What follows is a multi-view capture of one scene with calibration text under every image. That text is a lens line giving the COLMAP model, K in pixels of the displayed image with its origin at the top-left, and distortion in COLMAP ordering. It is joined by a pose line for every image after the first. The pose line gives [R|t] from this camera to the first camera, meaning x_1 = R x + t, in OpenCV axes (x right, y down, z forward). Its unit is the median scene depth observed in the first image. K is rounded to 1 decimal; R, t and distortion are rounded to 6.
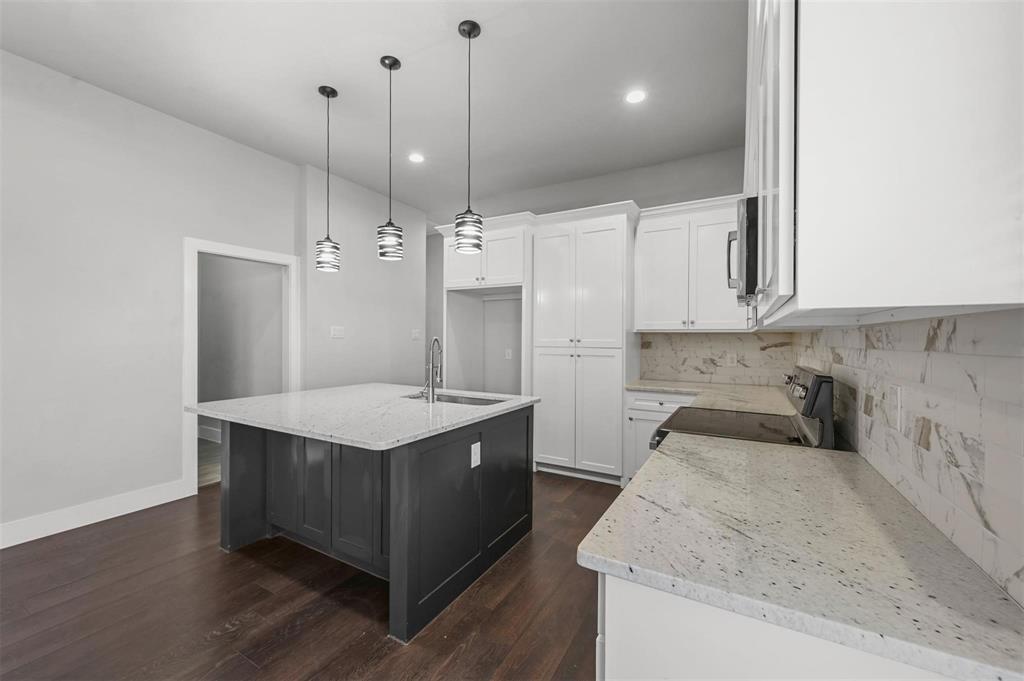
lens RADIAL K [[406.0, 0, 508.9], [0, 406.0, 340.1], [0, 0, 1]] dist [0.001288, 0.000328]
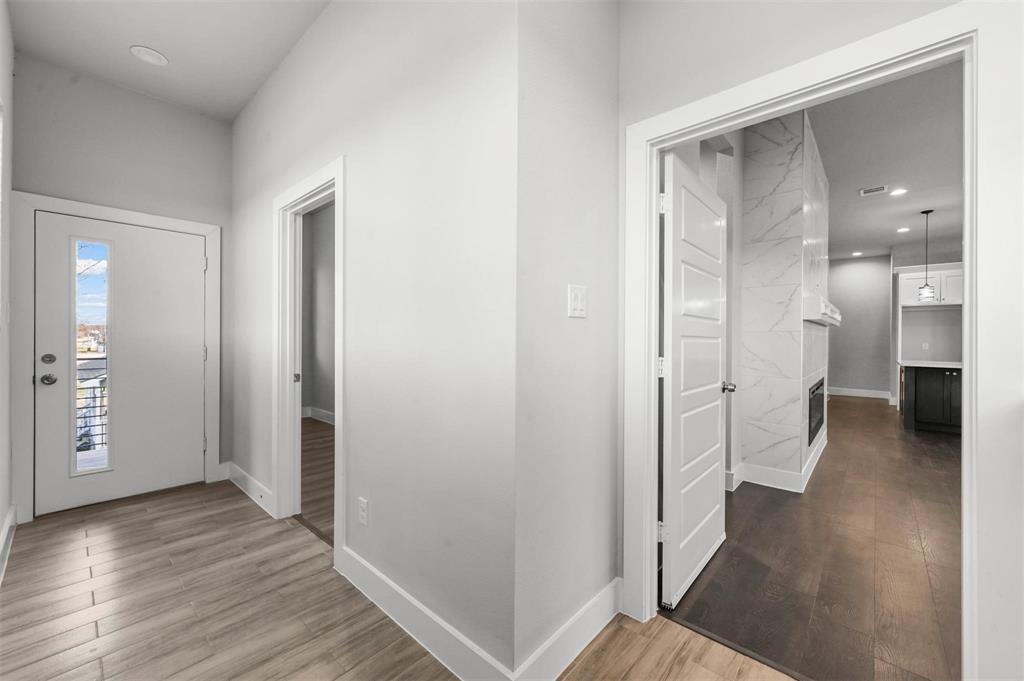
lens RADIAL K [[406.0, 0, 508.9], [0, 406.0, 340.1], [0, 0, 1]] dist [0.001288, 0.000328]
pose [[0.976951, -0.000564, -0.213463, -1.634856], [-0.000510, 0.999987, -0.004976, 0.026684], [0.213463, 0.004971, 0.976938, -1.125583]]
